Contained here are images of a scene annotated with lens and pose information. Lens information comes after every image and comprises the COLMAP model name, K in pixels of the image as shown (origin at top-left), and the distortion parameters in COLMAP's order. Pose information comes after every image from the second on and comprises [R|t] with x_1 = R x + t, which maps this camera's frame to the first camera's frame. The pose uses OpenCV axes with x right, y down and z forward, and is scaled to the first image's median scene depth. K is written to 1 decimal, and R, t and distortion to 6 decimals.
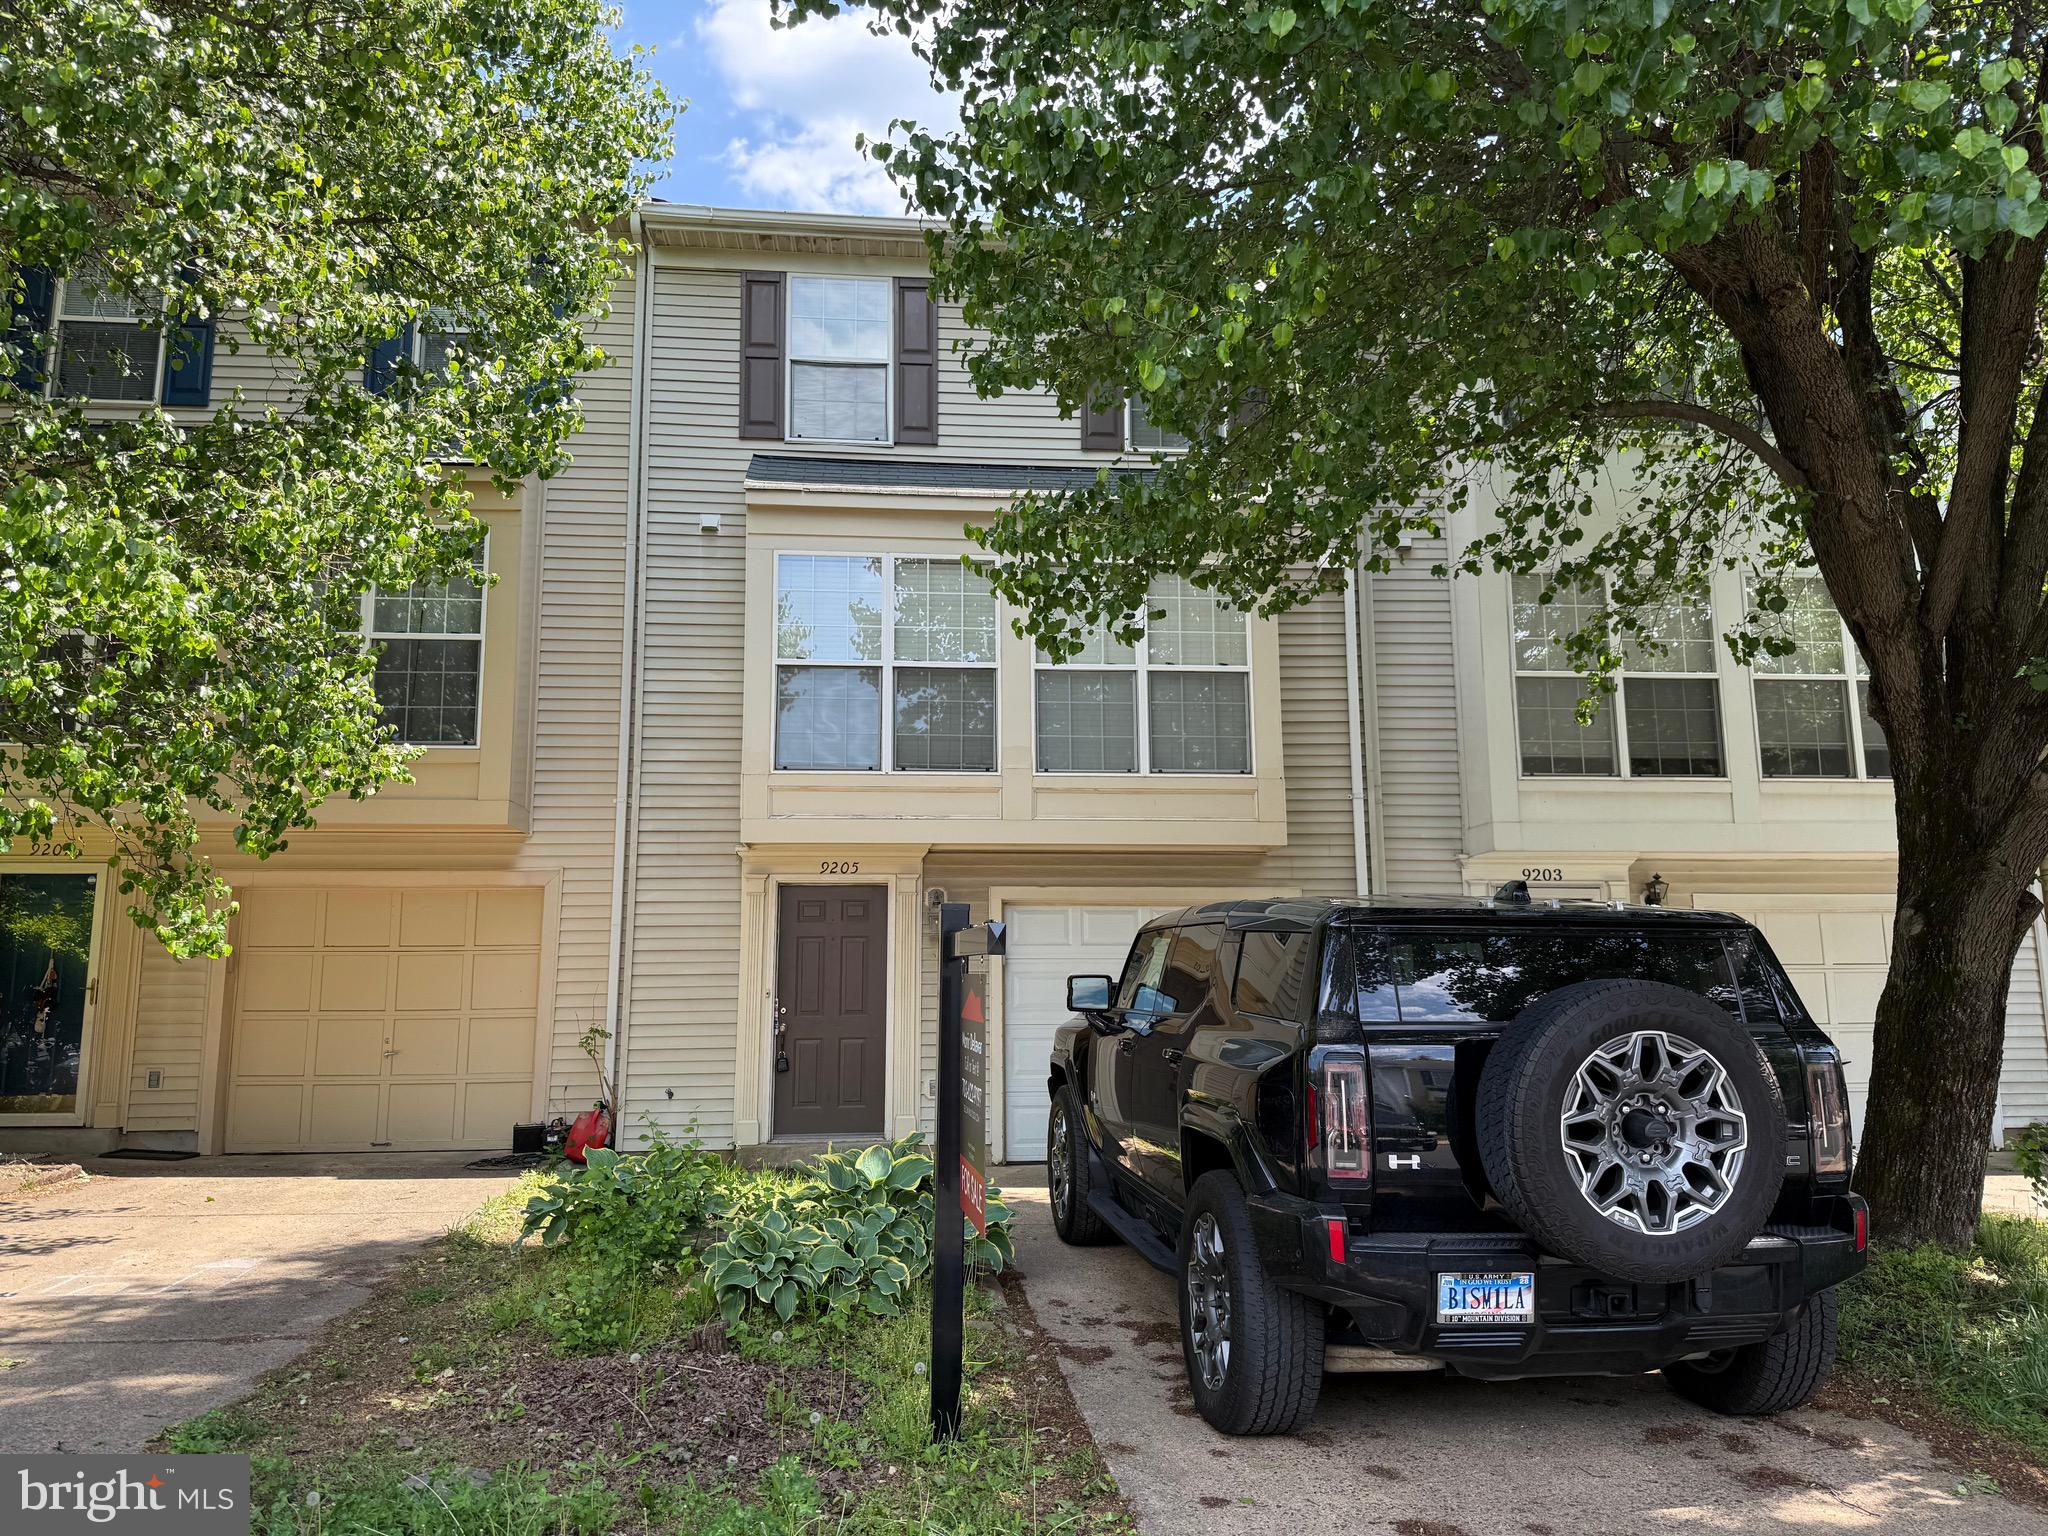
lens RADIAL K [[1425.8, 0, 1024.0], [0, 1425.8, 768.0], [0, 0, 1]] dist [0.000211, -0.000676]
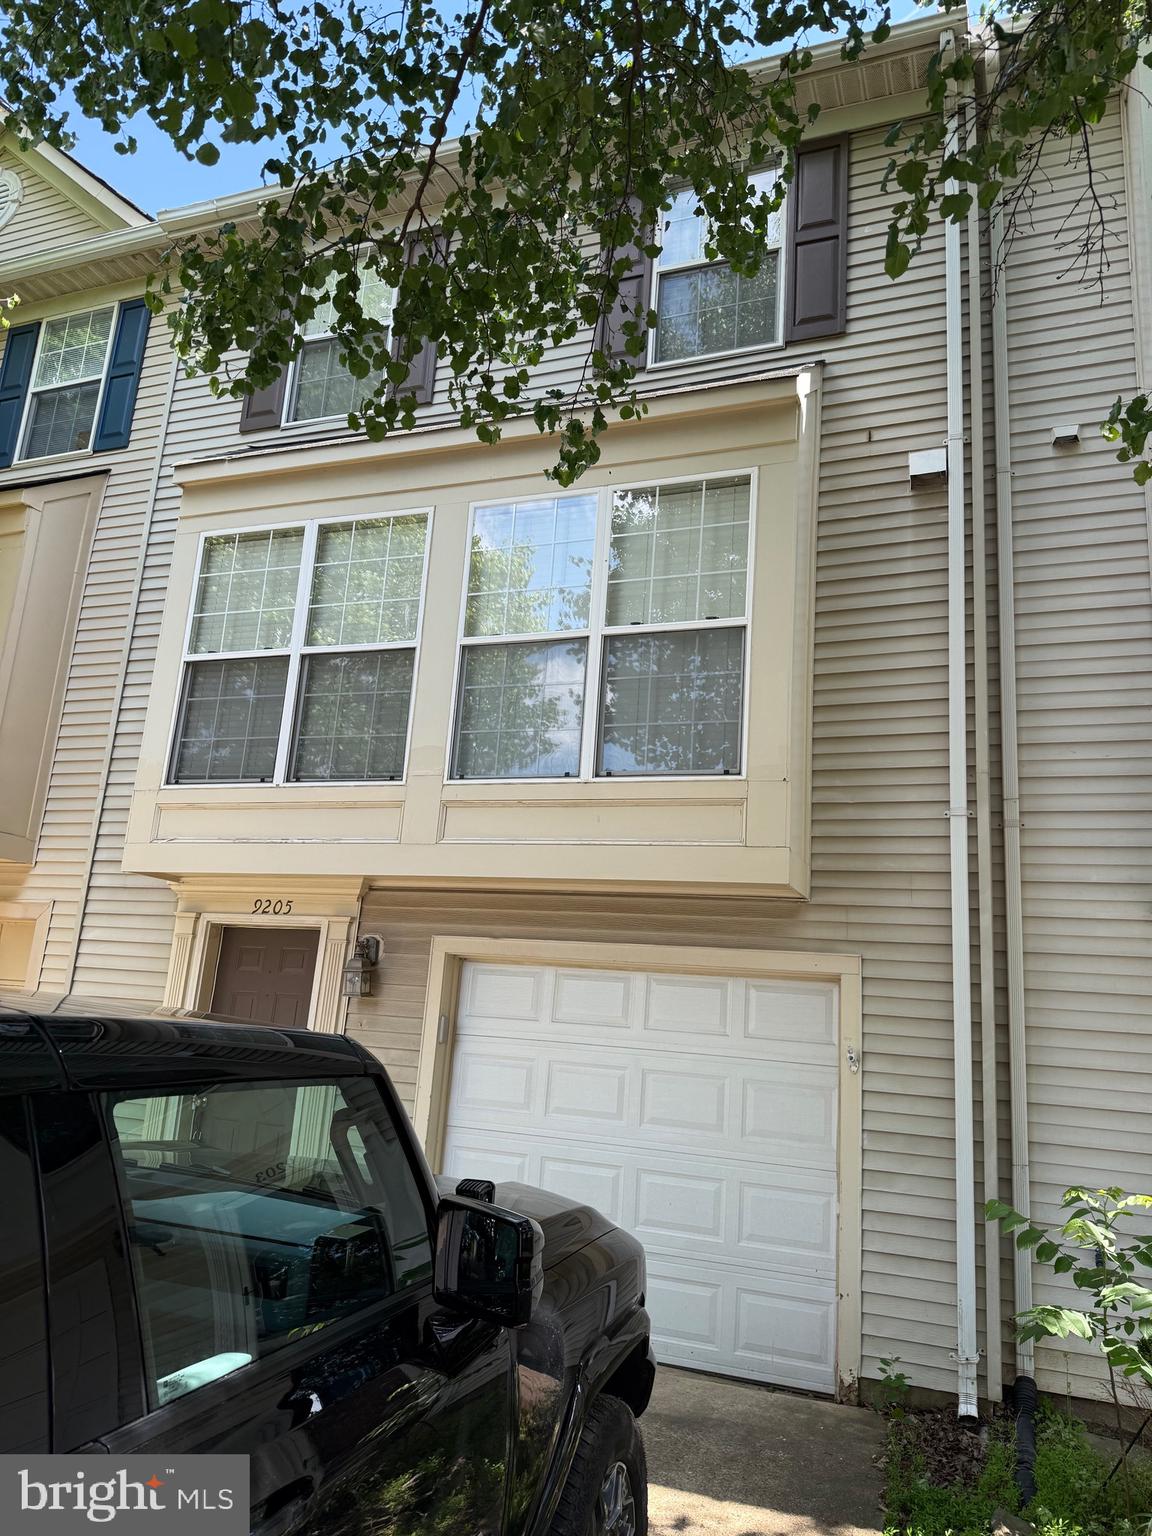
lens RADIAL K [[1069.4, 0, 576.0], [0, 1069.4, 768.0], [0, 0, 1]] dist [0.000211, -0.000676]
pose [[0.897039, -0.035915, -0.440491, 0.306231], [0.000037, 0.996699, -0.081188, 0.040738], [0.441952, 0.072812, 0.894079, 0.523762]]
